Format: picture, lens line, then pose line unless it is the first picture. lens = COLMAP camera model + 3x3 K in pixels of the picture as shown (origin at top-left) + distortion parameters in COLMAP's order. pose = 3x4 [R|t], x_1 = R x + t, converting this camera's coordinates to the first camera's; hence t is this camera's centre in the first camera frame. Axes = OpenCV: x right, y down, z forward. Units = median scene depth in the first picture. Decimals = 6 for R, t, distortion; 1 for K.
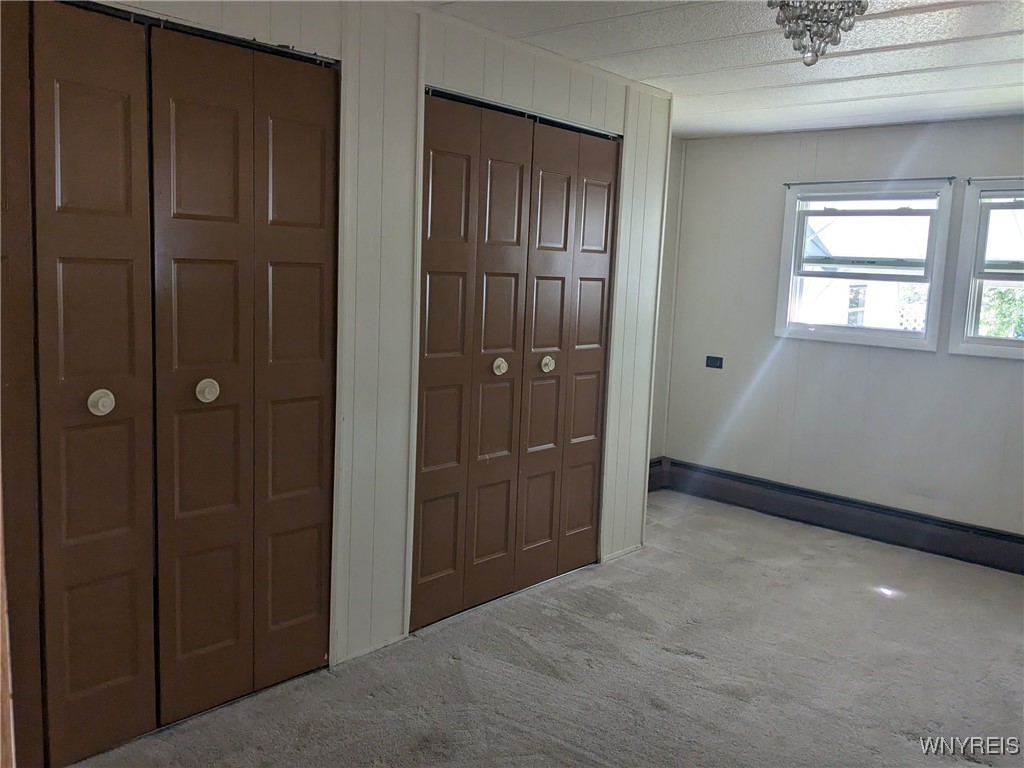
lens RADIAL K [[858.9, 0, 511.0], [0, 858.9, 364.3], [0, 0, 1]] dist [0.020870, 0.003151]
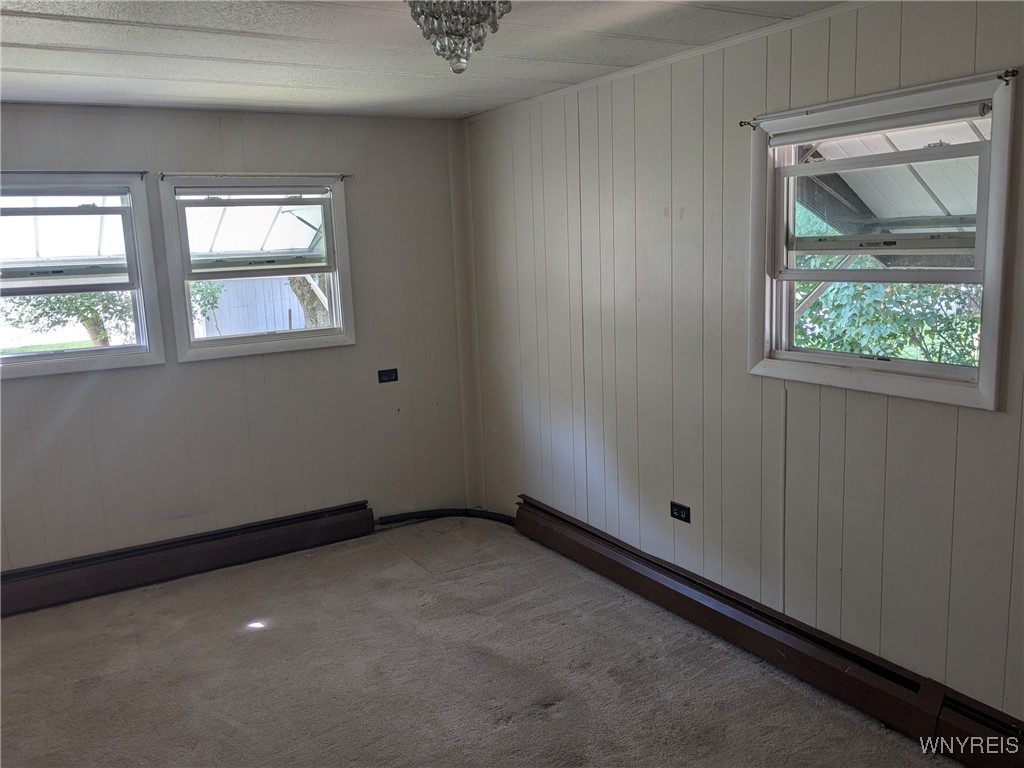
lens RADIAL K [[814.2, 0, 512.0], [0, 814.2, 384.0], [0, 0, 1]] dist [-0.006375, -0.007732]
pose [[0.297725, -0.203484, 0.932713, -0.208856], [0.172392, 0.972417, 0.157118, -0.065692], [-0.938957, 0.114014, 0.324592, 0.379473]]
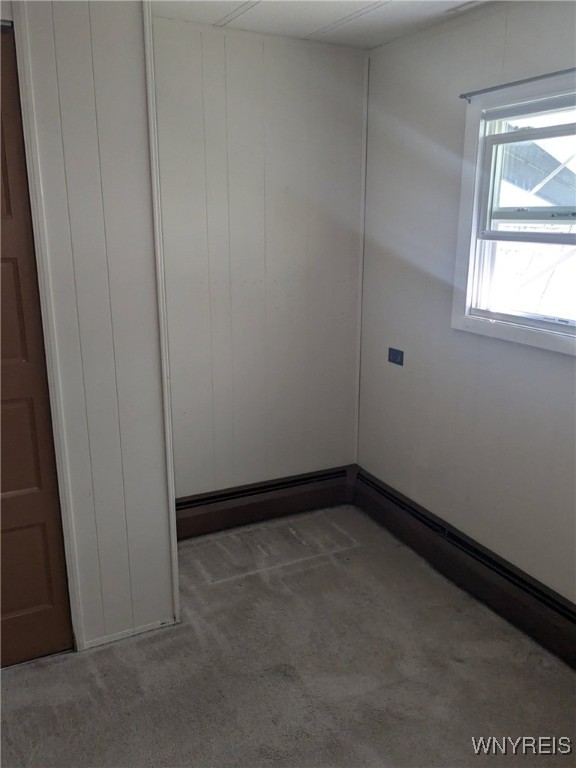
lens RADIAL K [[644.2, 0, 288.0], [0, 644.2, 384.0], [0, 0, 1]] dist [0.020870, 0.003151]
pose [[0.941208, 0.049422, -0.334193, 0.409507], [-0.007589, 0.992085, 0.125339, -0.059304], [0.337743, -0.115434, 0.934133, 0.525823]]
